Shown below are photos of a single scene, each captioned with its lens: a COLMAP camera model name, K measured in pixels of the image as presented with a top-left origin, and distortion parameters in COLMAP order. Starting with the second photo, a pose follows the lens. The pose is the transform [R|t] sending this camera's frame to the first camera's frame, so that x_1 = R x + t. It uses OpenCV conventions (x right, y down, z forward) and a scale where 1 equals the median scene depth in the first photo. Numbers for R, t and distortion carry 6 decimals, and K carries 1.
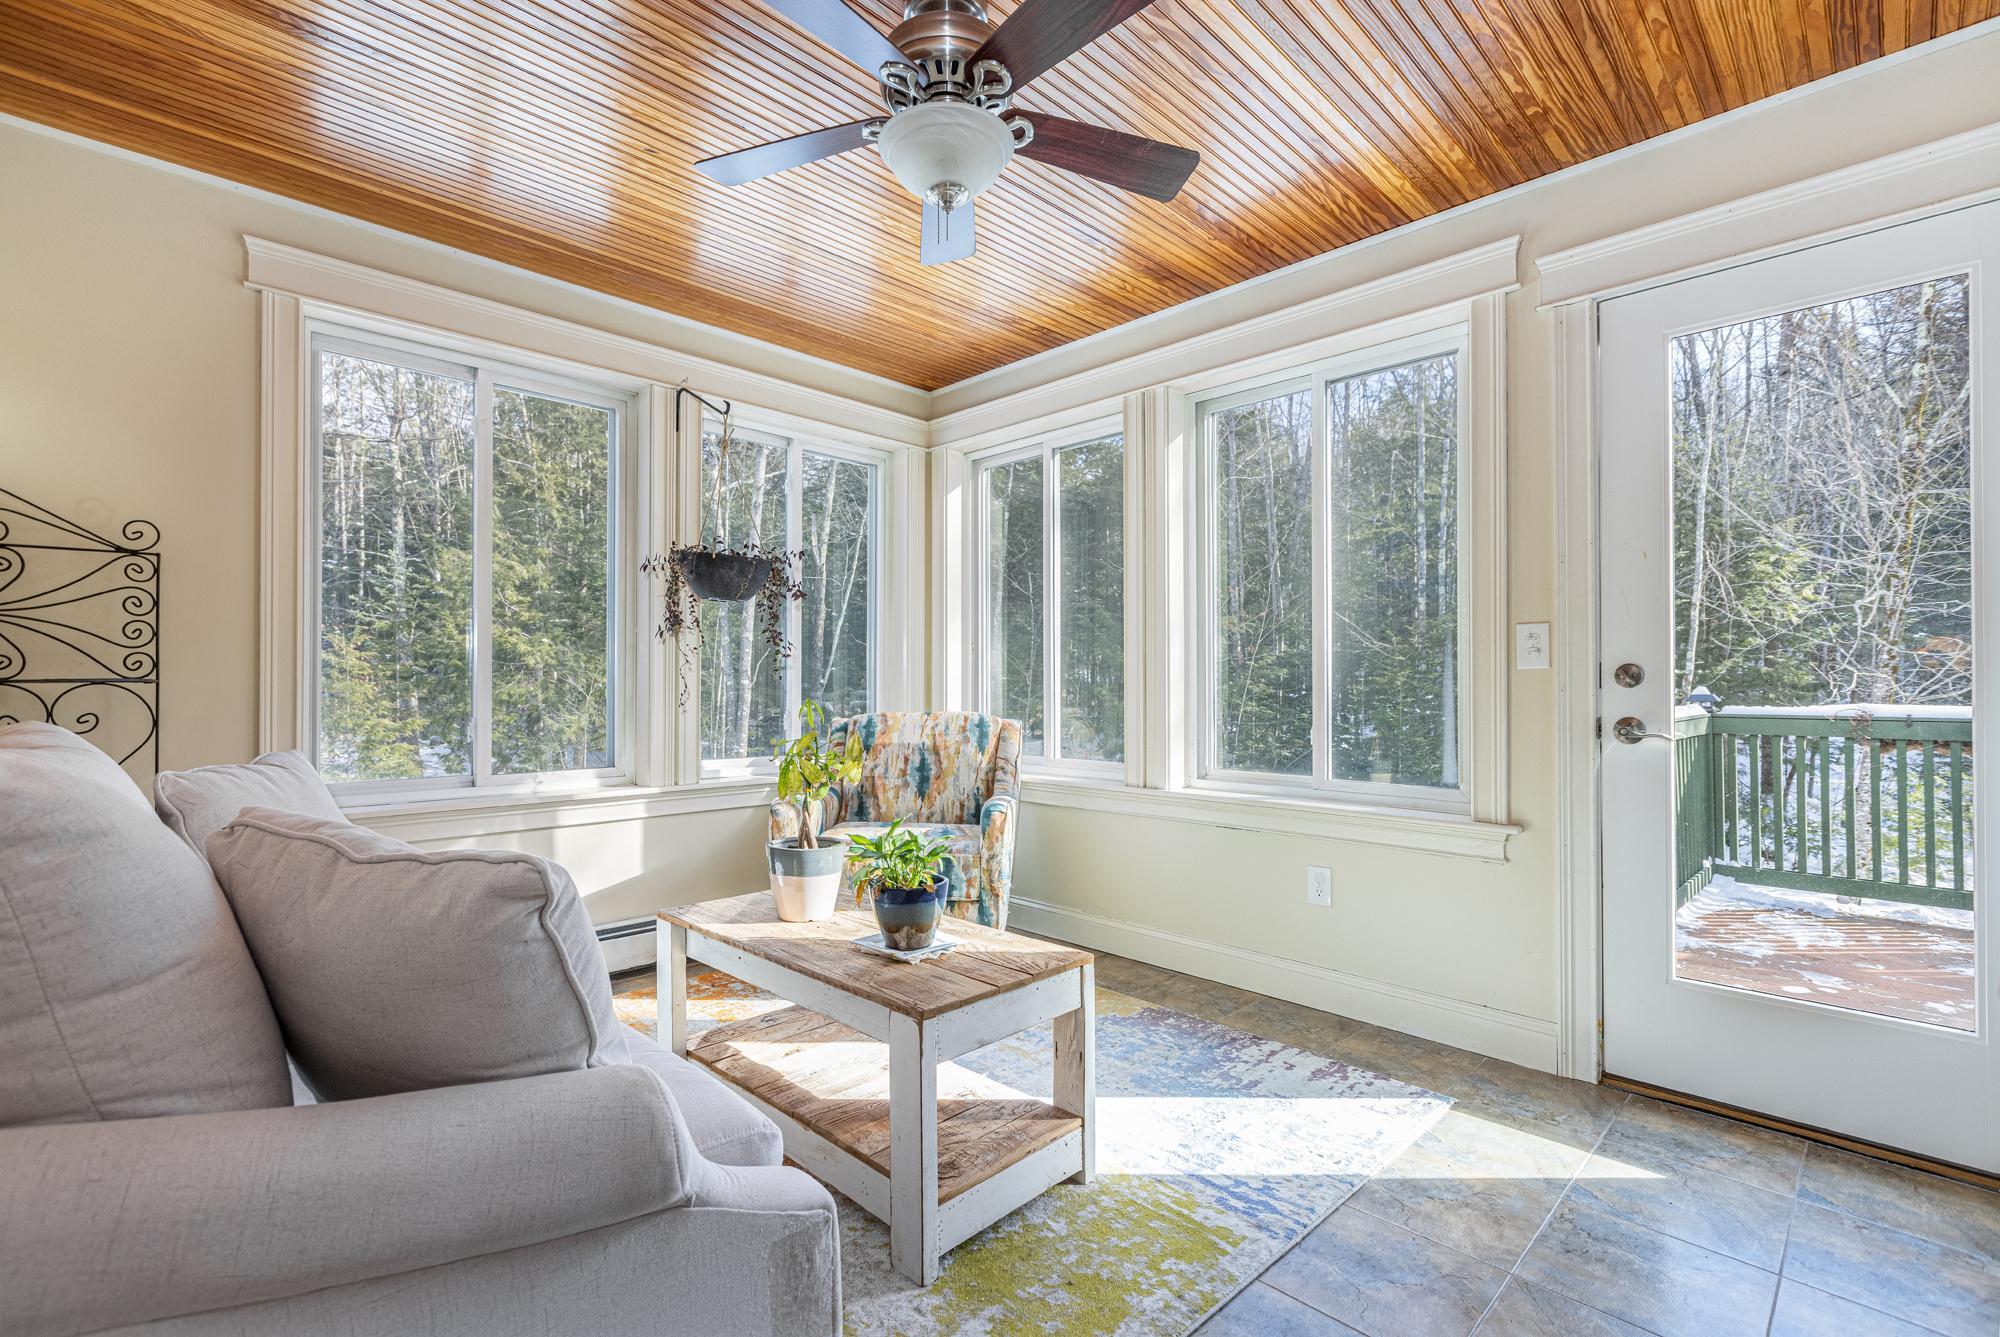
lens RADIAL K [[915.3, 0, 987.4], [0, 915.3, 671.9], [0, 0, 1]] dist [-0.001981, -0.000212]
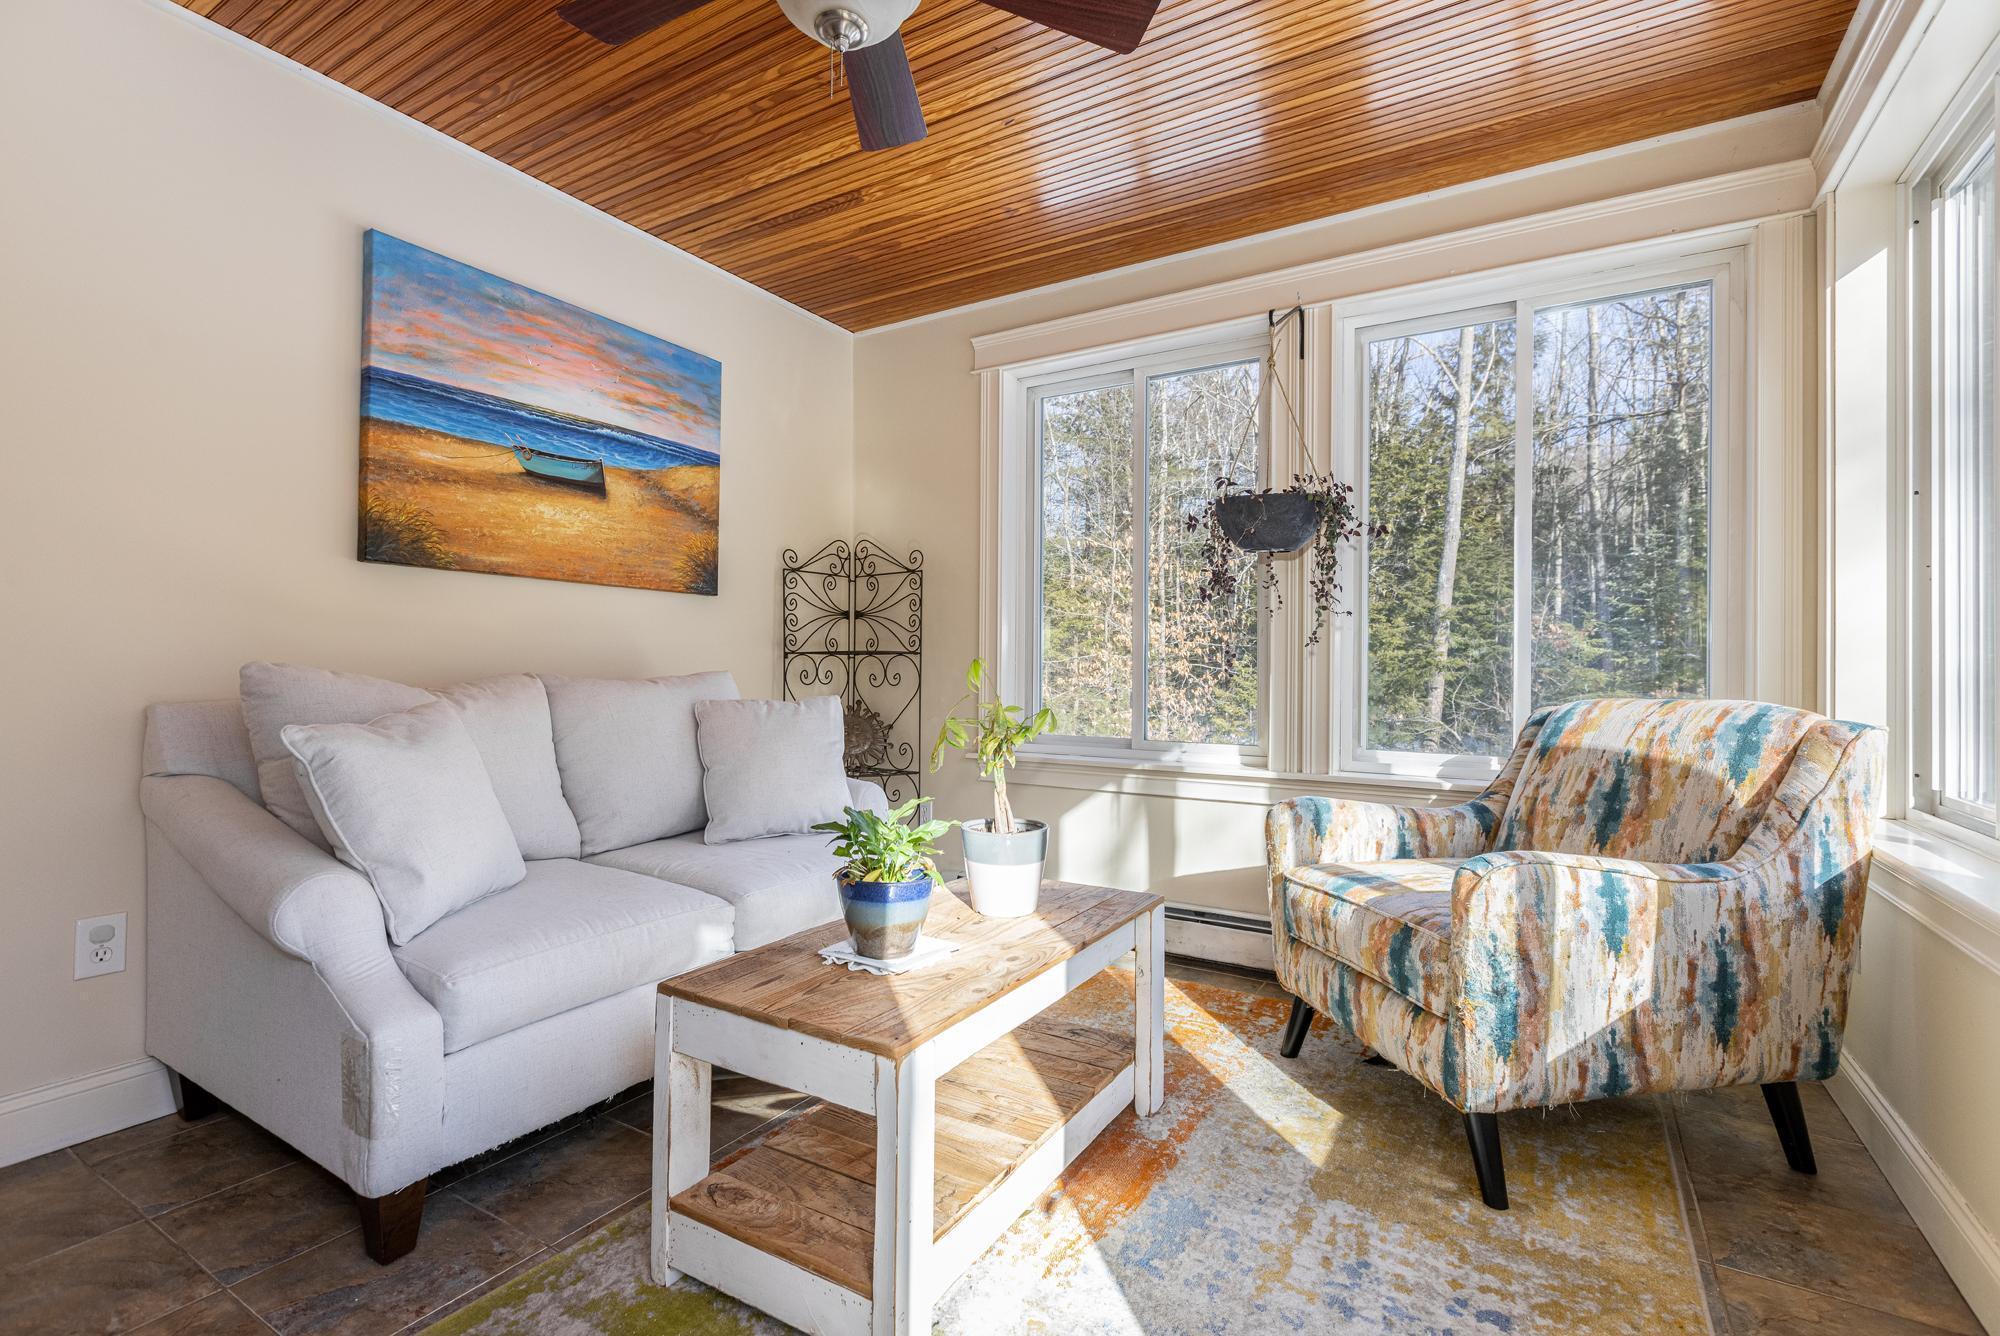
lens RADIAL K [[915.3, 0, 990.2], [0, 915.3, 664.5], [0, 0, 1]] dist [-0.001981, -0.000212]
pose [[0.232751, -0.006546, -0.972514, 0.509761], [0.005654, 0.999970, -0.005378, 0.030991], [0.972520, -0.004247, 0.232781, 0.627006]]
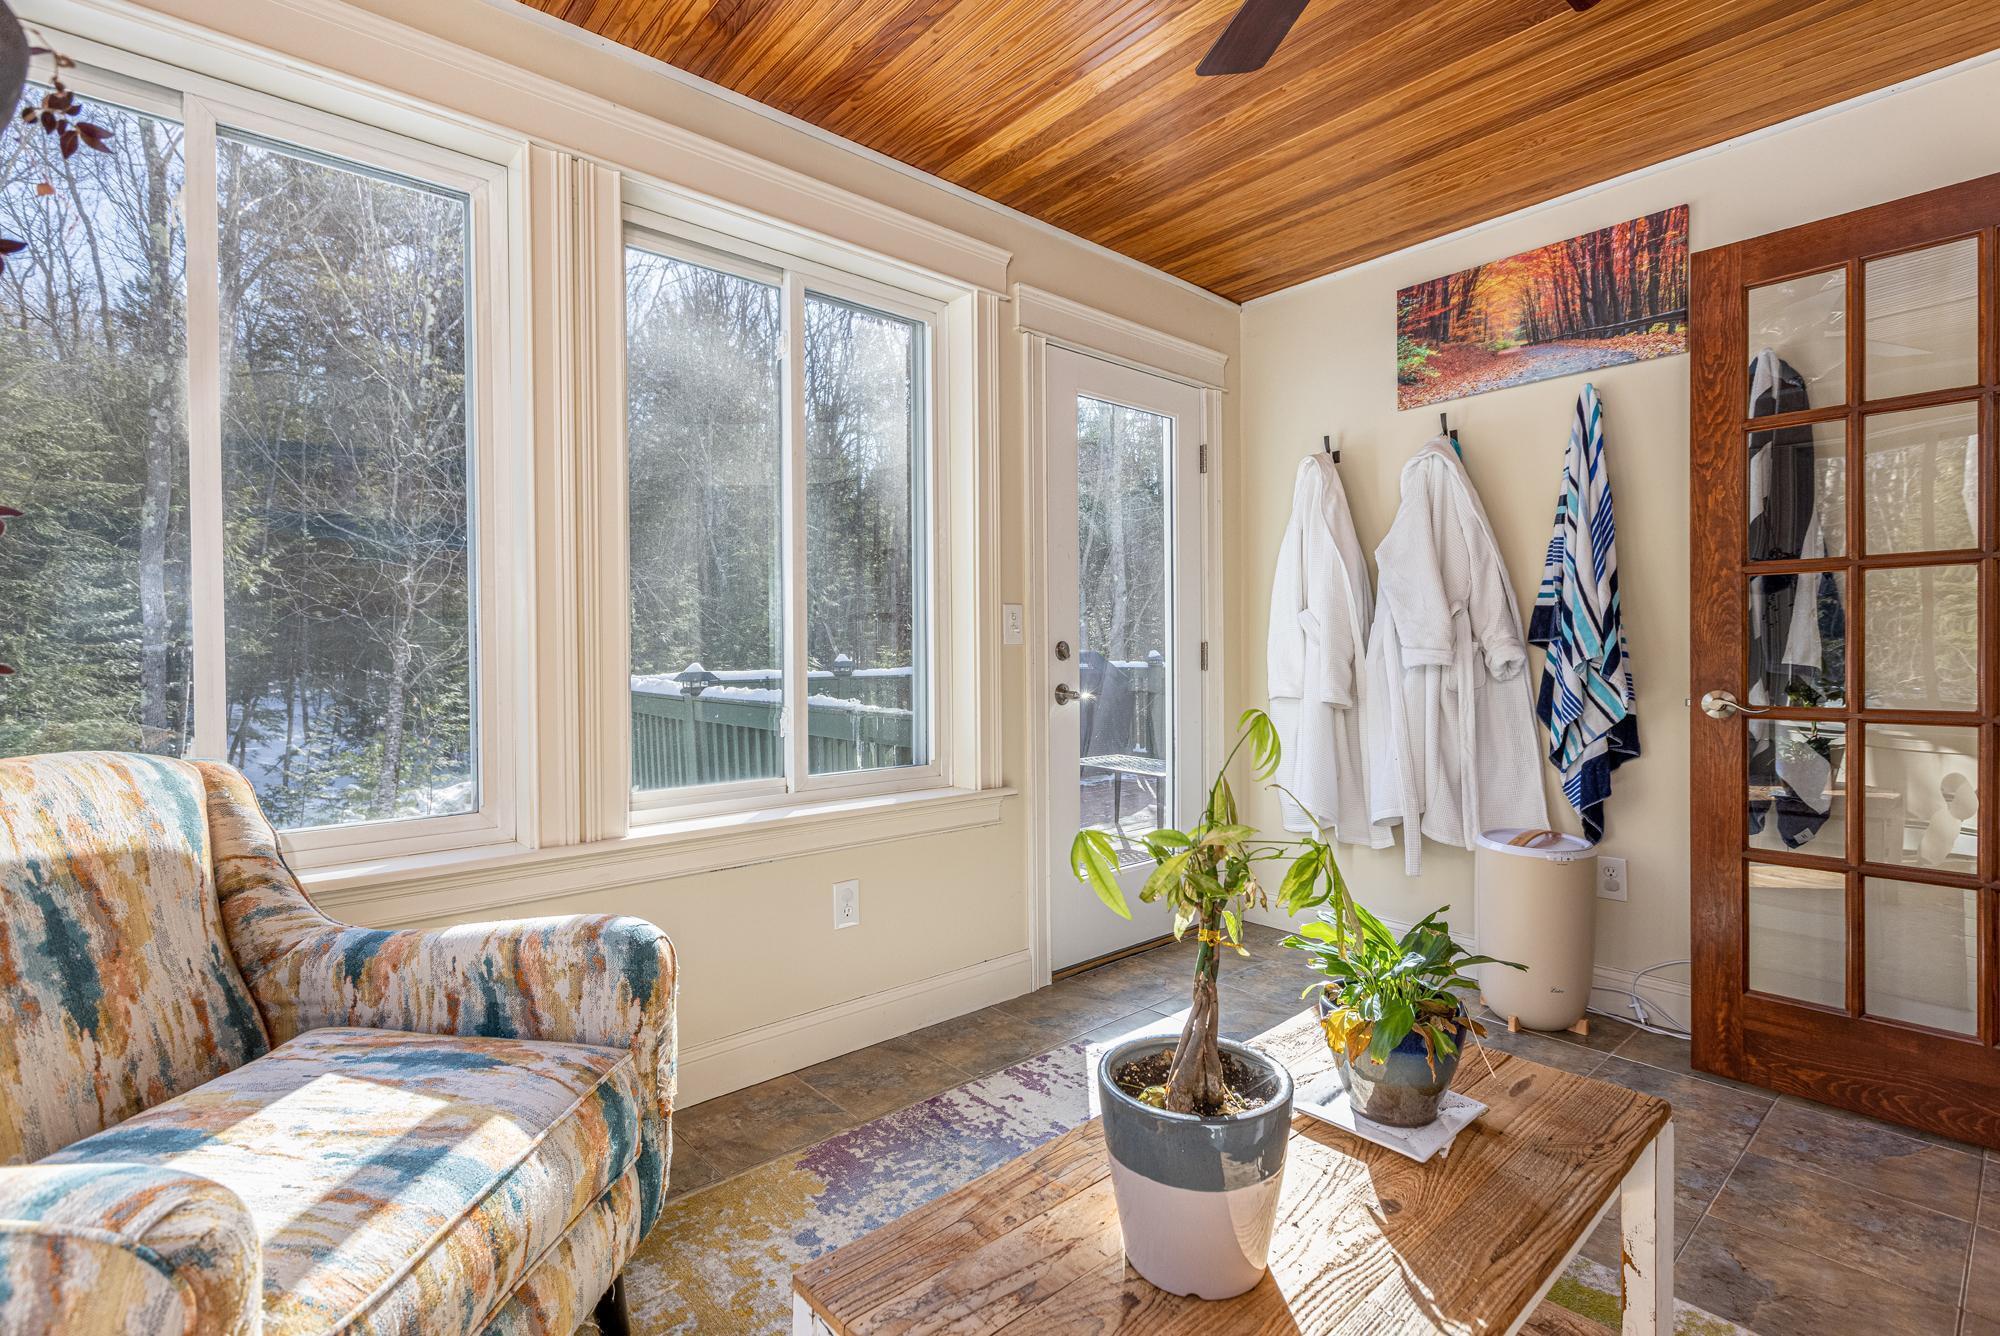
lens RADIAL K [[915.3, 0, 996.4], [0, 915.3, 662.5], [0, 0, 1]] dist [-0.001981, -0.000212]
pose [[0.058215, -0.009403, 0.998260, -0.472260], [-0.002133, 0.999952, 0.009544, 0.006489], [-0.998302, -0.002685, 0.058192, 0.848045]]
